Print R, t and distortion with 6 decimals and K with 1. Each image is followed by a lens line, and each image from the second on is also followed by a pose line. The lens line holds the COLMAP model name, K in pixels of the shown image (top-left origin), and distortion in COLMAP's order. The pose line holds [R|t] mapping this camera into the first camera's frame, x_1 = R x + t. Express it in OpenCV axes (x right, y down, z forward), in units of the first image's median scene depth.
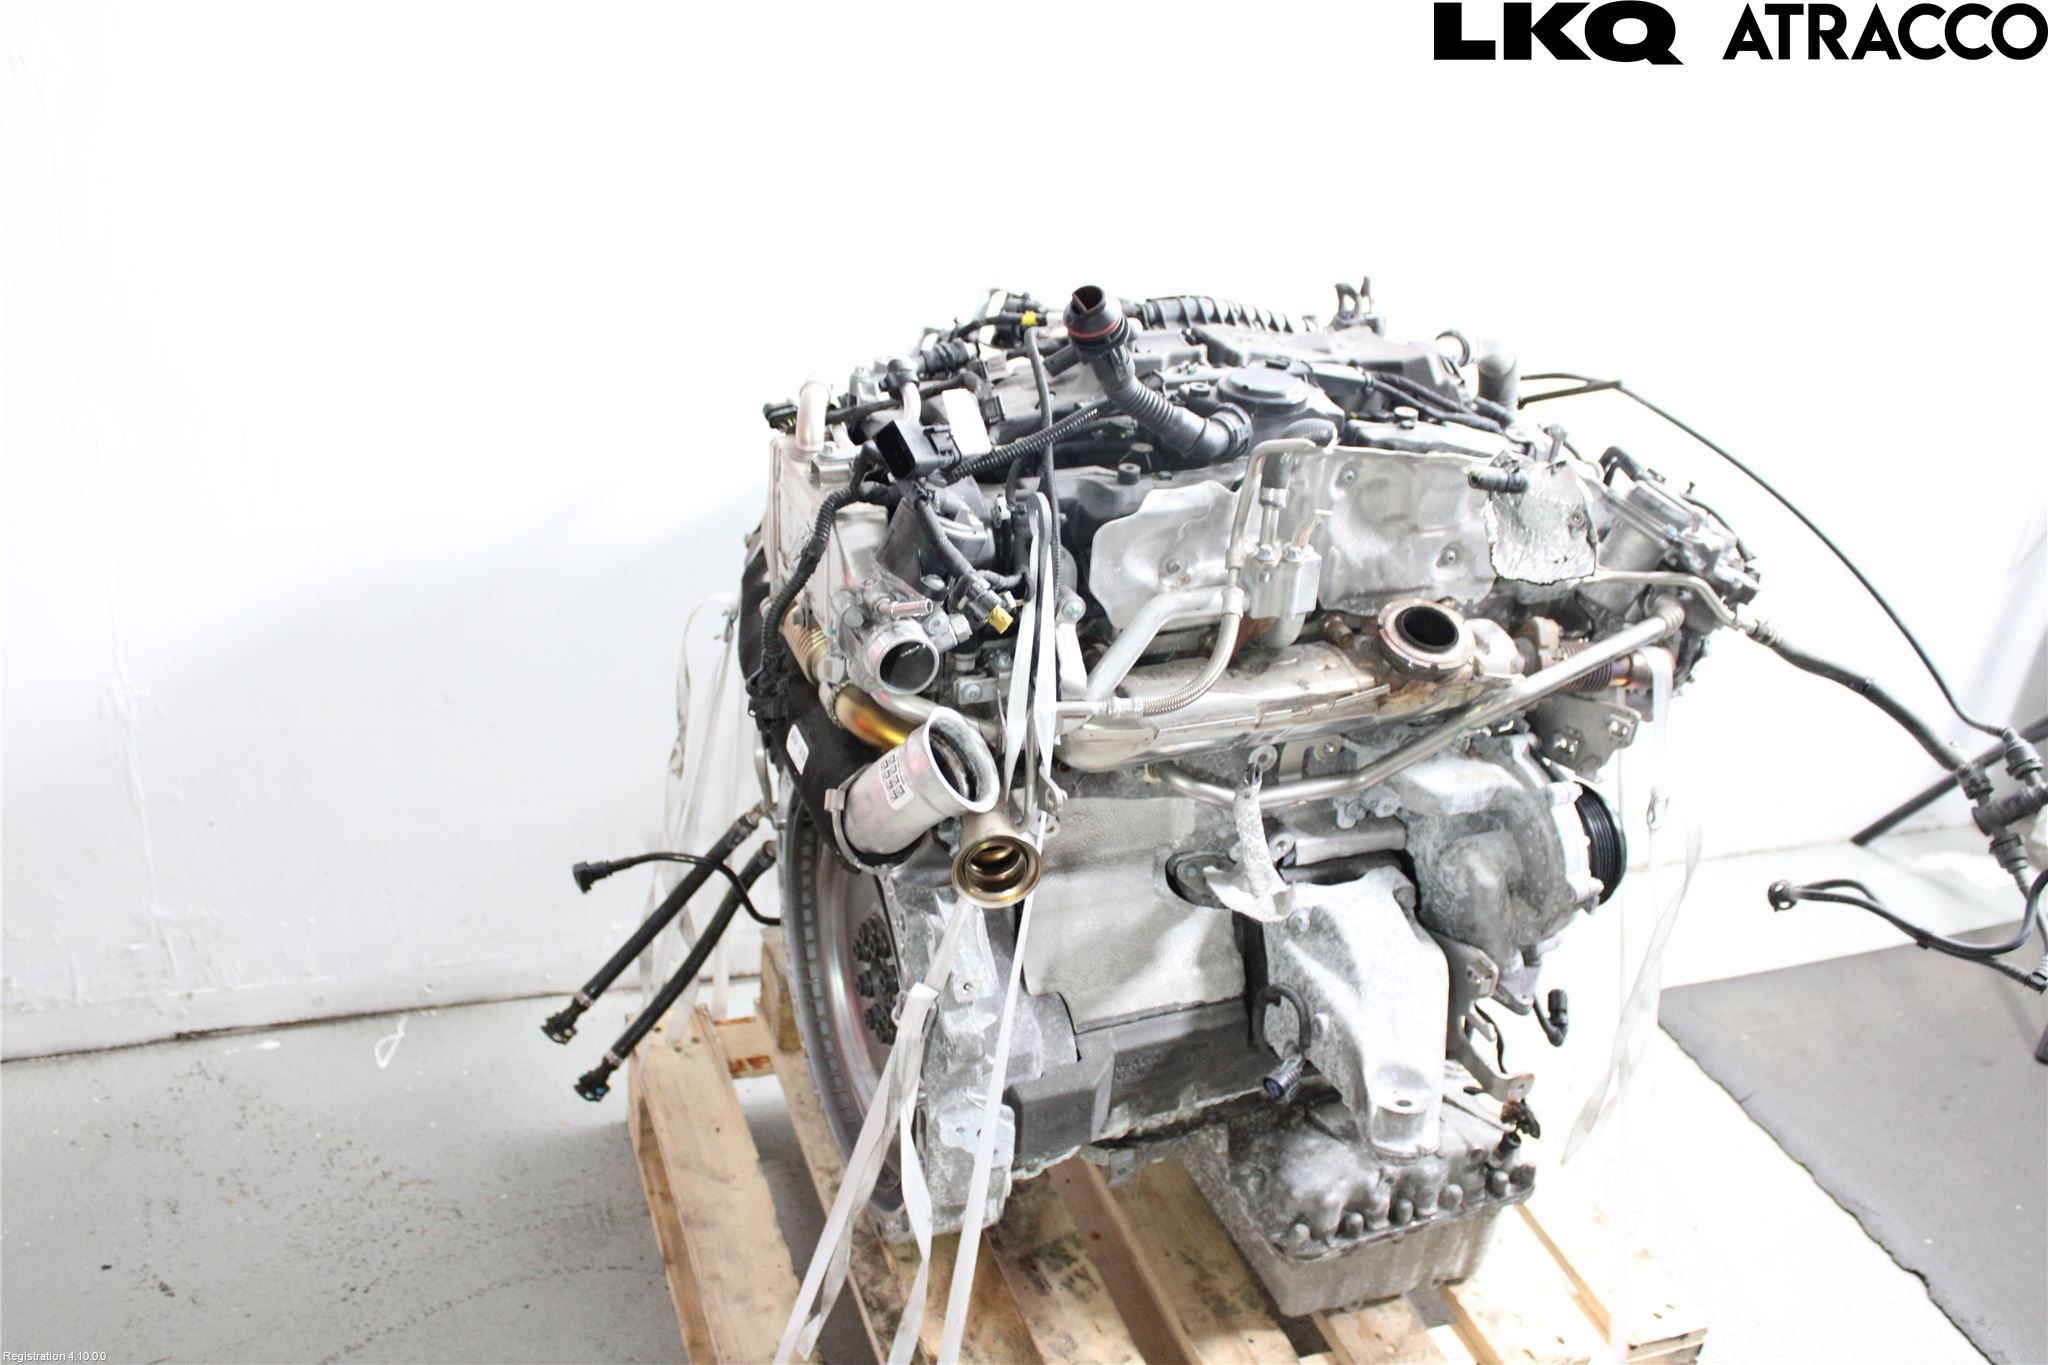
lens RADIAL K [[1848.3, 0, 1020.0], [0, 1848.3, 682.8], [0, 0, 1]] dist [-0.118167, 0.086426]
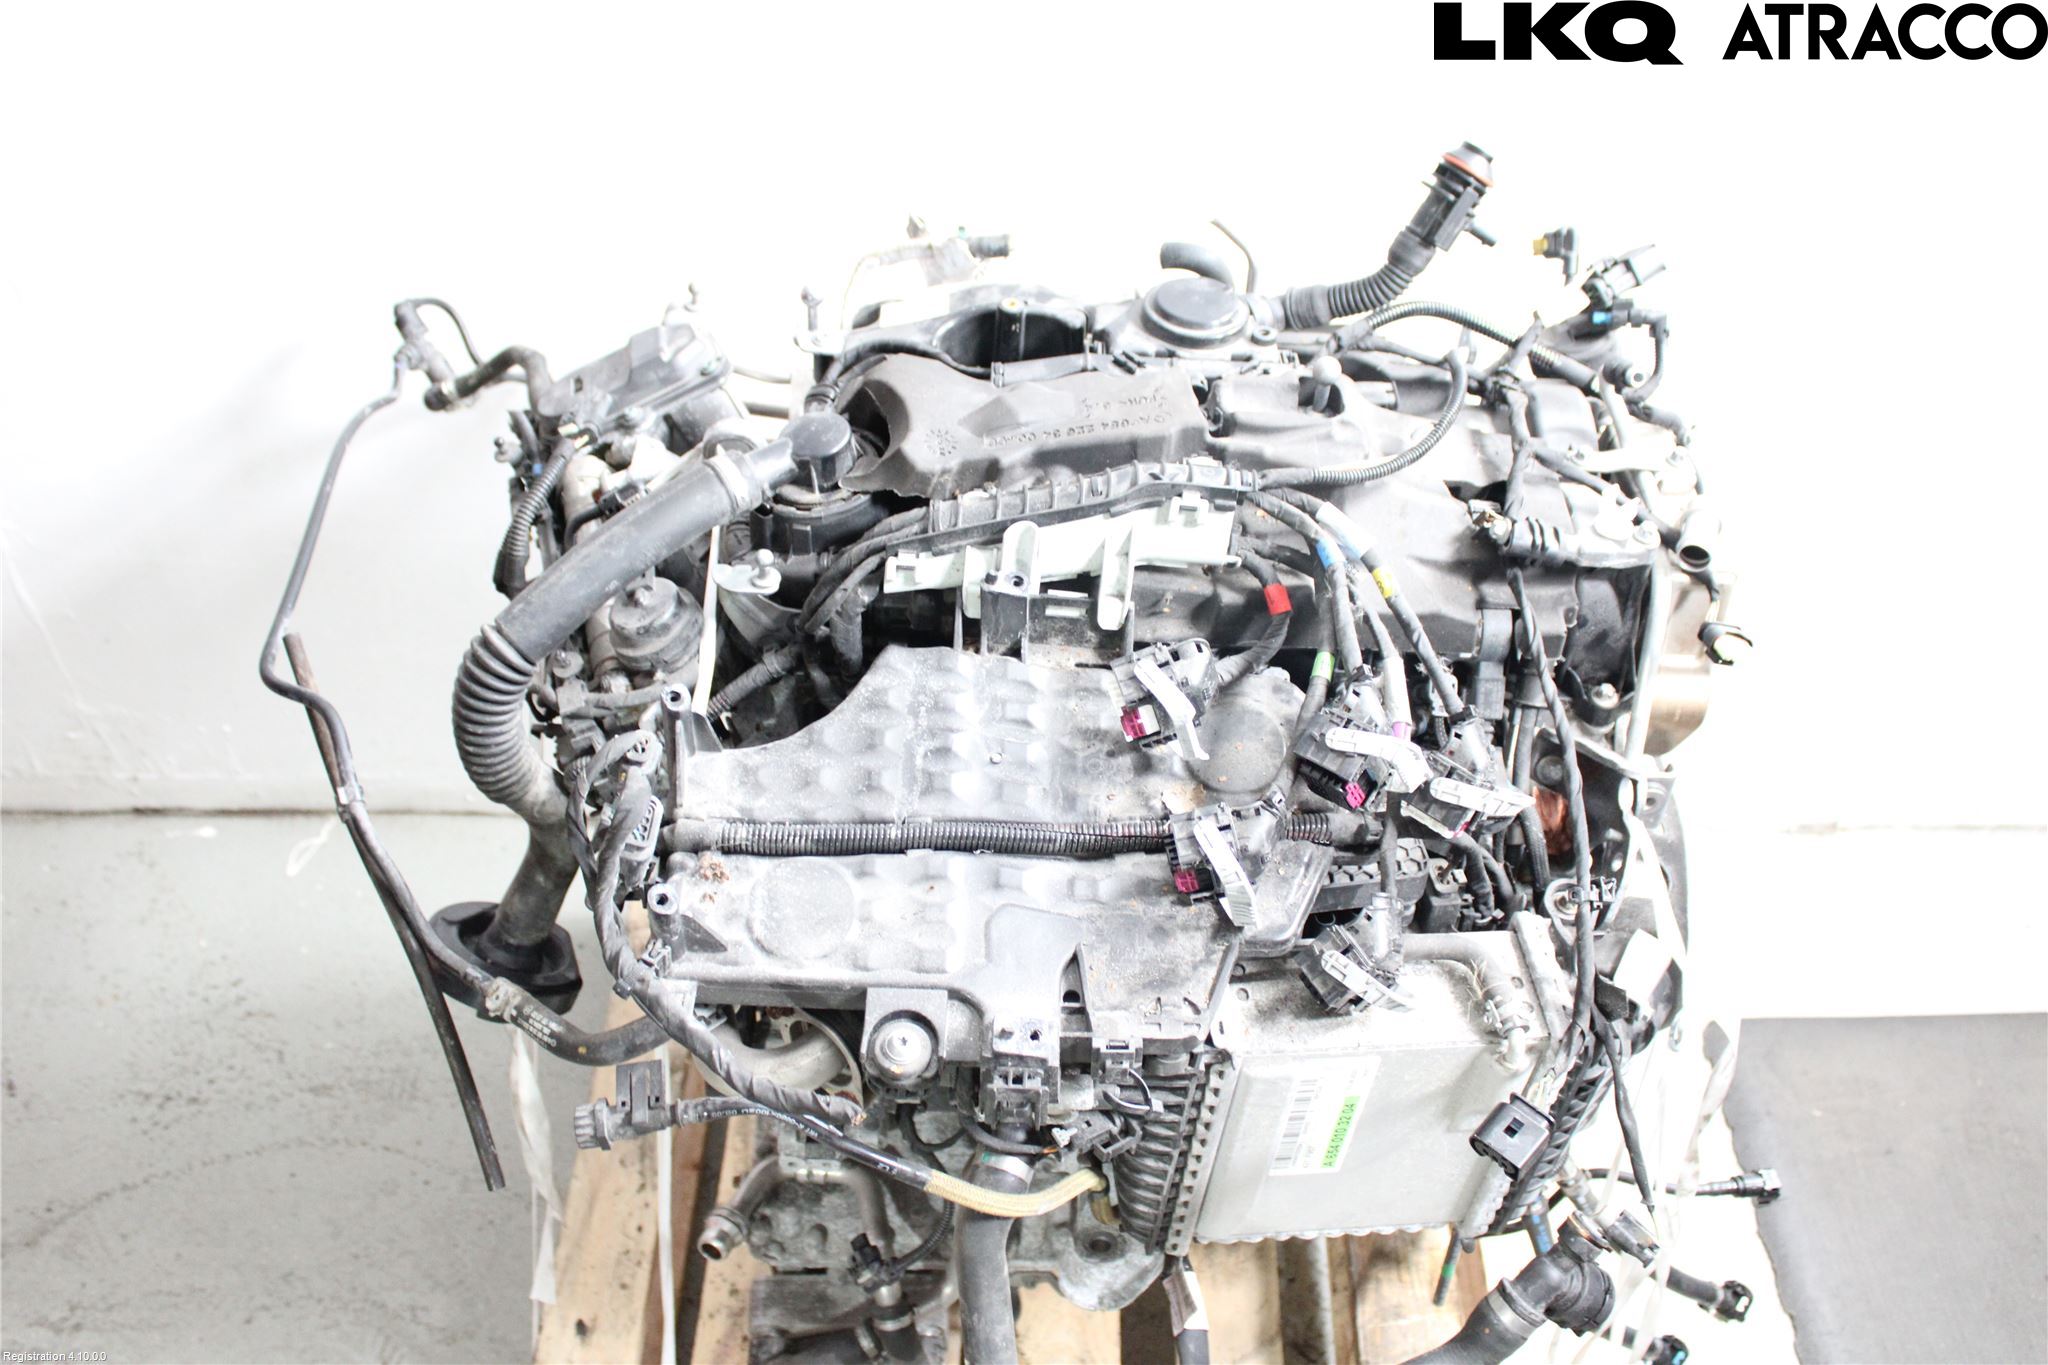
lens RADIAL K [[1848.3, 0, 1026.1], [0, 1848.3, 676.2], [0, 0, 1]] dist [-0.118167, 0.086426]
pose [[0.929736, 0.162911, -0.330230, 0.379282], [-0.065506, 0.955678, 0.287036, -0.231606], [0.362354, -0.245235, 0.899199, 0.274388]]
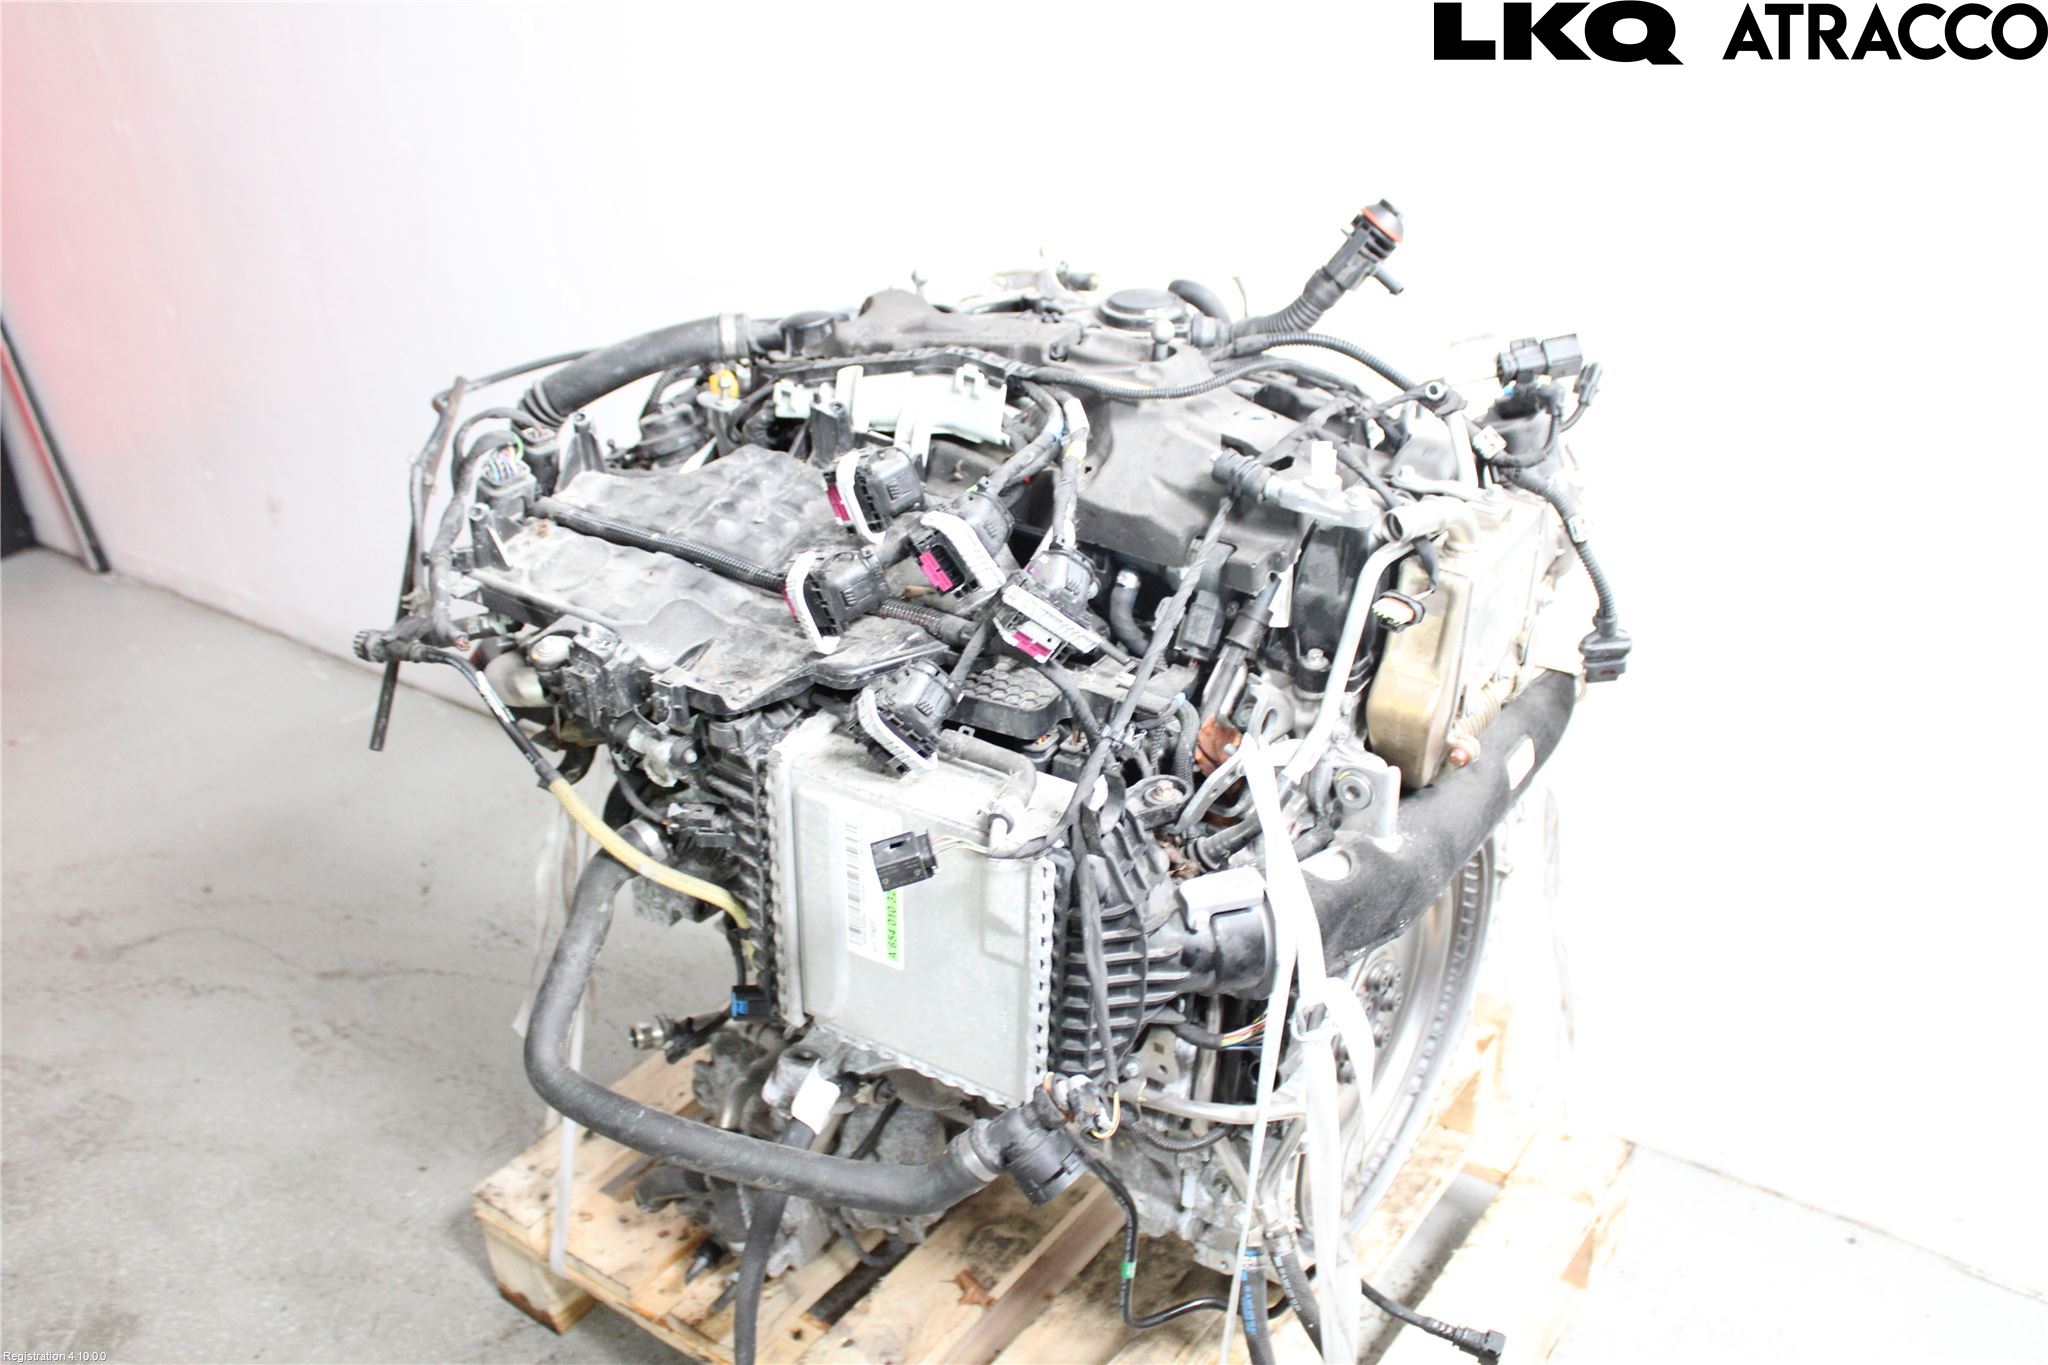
lens RADIAL K [[1848.3, 0, 1027.0], [0, 1848.3, 682.2], [0, 0, 1]] dist [-0.118167, 0.086426]
pose [[0.560875, 0.255646, -0.787441, 0.795543], [-0.283488, 0.952937, 0.107453, -0.101048], [0.777852, 0.162963, 0.606951, 0.418541]]
